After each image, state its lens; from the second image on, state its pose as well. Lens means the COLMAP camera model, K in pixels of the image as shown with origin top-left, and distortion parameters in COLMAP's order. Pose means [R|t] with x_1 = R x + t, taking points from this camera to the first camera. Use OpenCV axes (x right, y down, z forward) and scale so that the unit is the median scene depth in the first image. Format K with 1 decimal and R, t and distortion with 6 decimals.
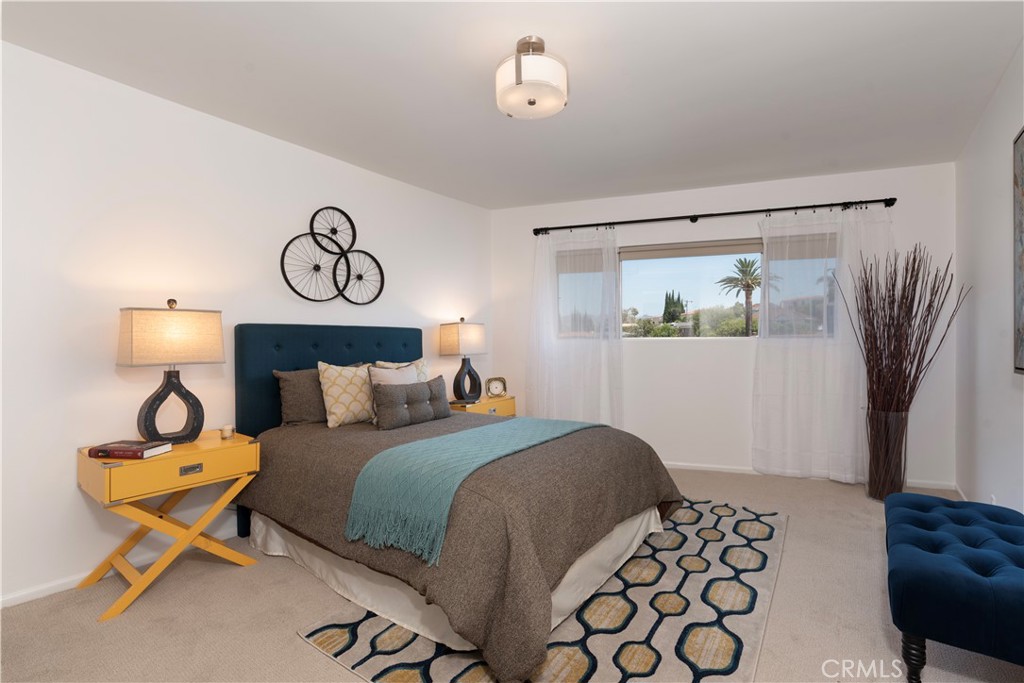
lens RADIAL K [[432.7, 0, 518.4], [0, 432.7, 341.0], [0, 0, 1]] dist [-0.000580, -0.000127]
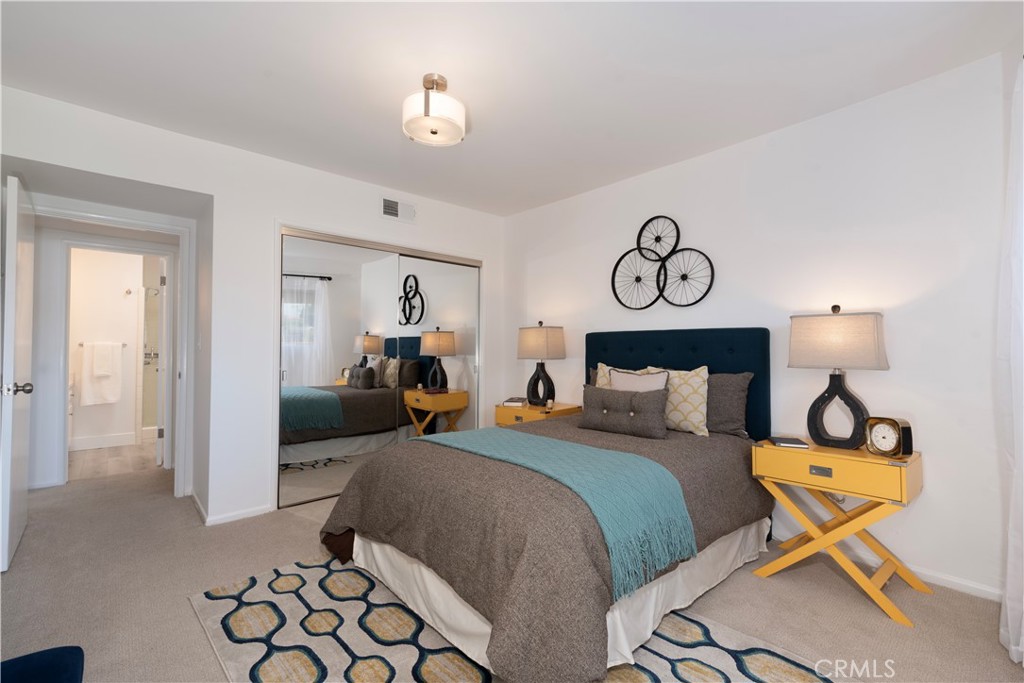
lens RADIAL K [[432.7, 0, 518.4], [0, 432.7, 341.0], [0, 0, 1]] dist [-0.000580, -0.000127]
pose [[-0.108964, -0.007093, -0.994020, 0.661577], [0.000510, 0.999974, -0.007191, -0.002283], [0.994046, -0.001291, -0.108957, 0.805150]]
